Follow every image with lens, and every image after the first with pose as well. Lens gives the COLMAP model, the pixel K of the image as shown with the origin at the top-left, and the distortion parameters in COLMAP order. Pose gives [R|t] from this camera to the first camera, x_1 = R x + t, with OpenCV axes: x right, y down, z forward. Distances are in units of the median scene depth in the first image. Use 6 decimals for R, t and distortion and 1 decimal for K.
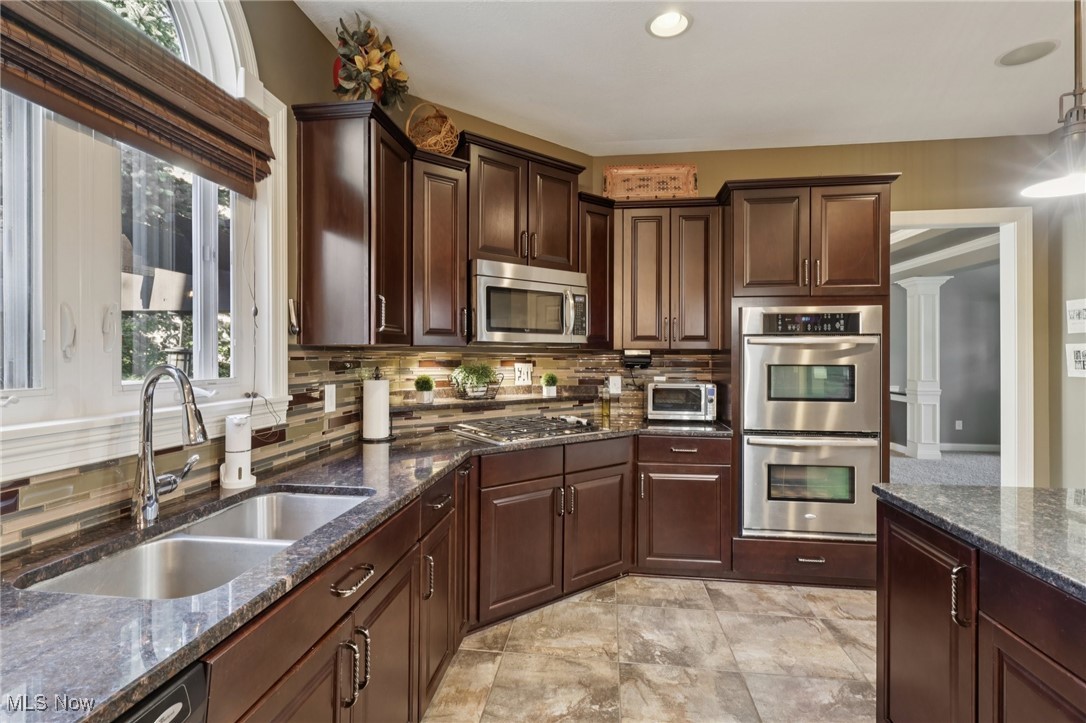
lens RADIAL K [[508.4, 0, 546.3], [0, 508.4, 354.9], [0, 0, 1]] dist [-0.000078, 0.002401]
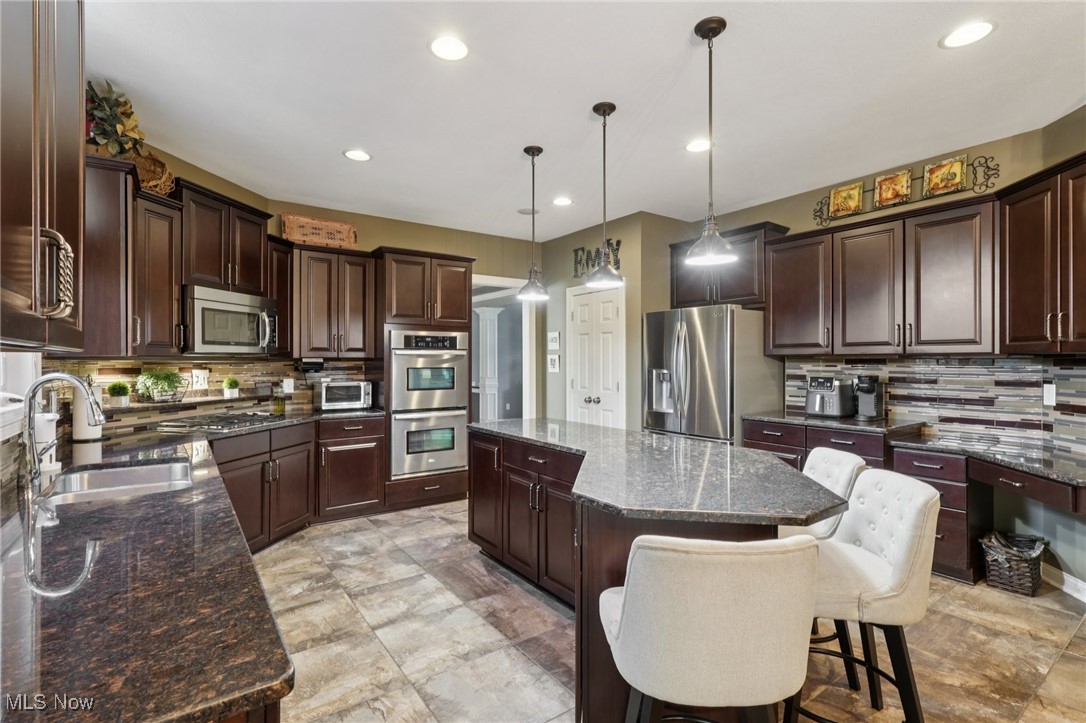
lens RADIAL K [[508.4, 0, 534.7], [0, 508.4, 356.9], [0, 0, 1]] dist [-0.000078, 0.002401]
pose [[0.748807, 0.001082, 0.662788, -0.302020], [0.002380, 0.999988, -0.004321, -0.006970], [-0.662784, 0.004813, 0.748795, -0.424433]]
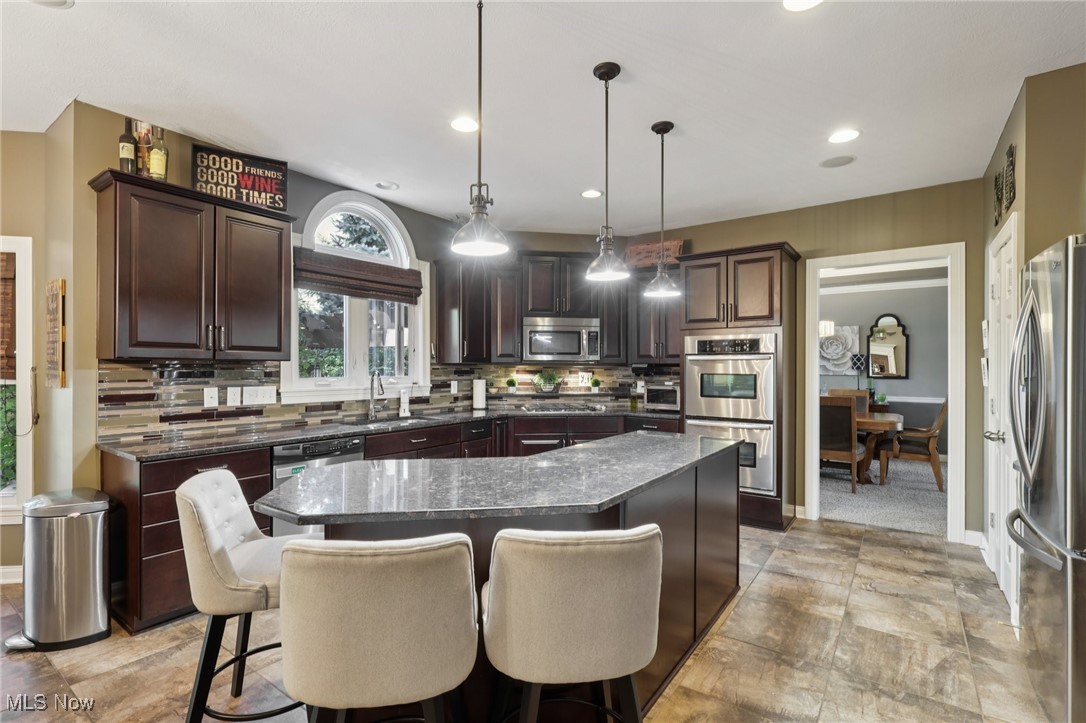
lens RADIAL K [[508.4, 0, 540.1], [0, 508.4, 367.1], [0, 0, 1]] dist [-0.000078, 0.002401]
pose [[0.877854, 0.001209, -0.478928, 0.749523], [-0.000282, 0.999998, 0.002007, -0.004057], [0.478929, -0.001627, 0.877852, -0.583388]]
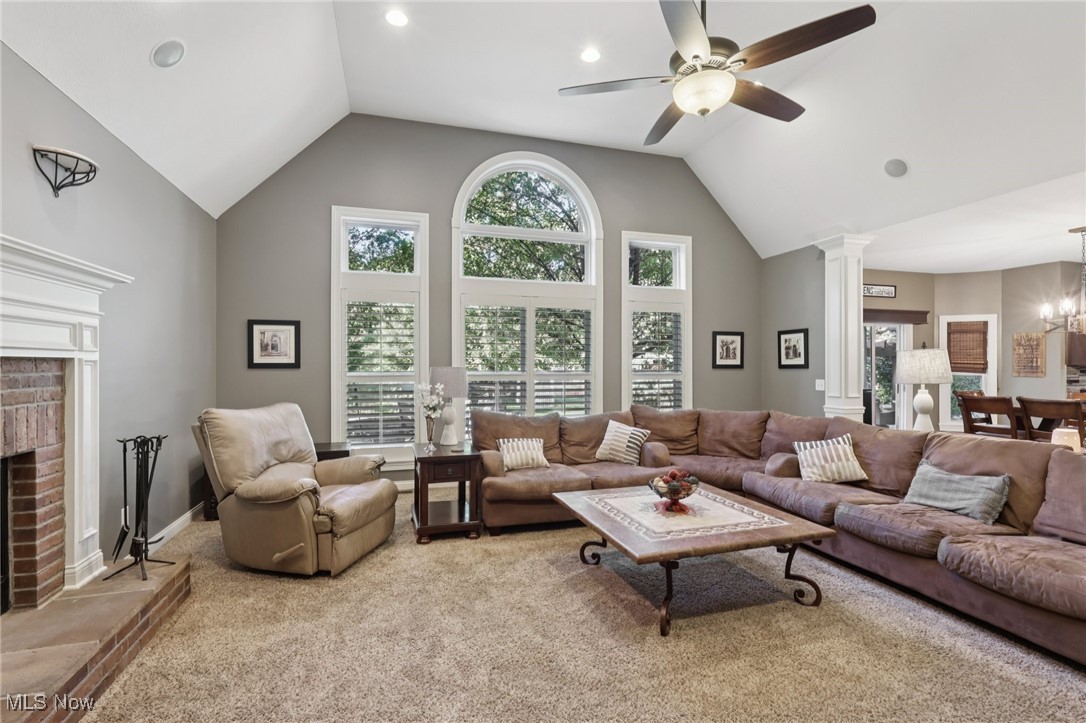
lens RADIAL K [[508.4, 0, 542.8], [0, 508.4, 360.9], [0, 0, 1]] dist [-0.000078, 0.002401]
pose [[0.414997, -0.007798, -0.909789, 0.689959], [0.002703, 0.999969, -0.007338, -0.025157], [0.909819, 0.000586, 0.415006, -3.330841]]
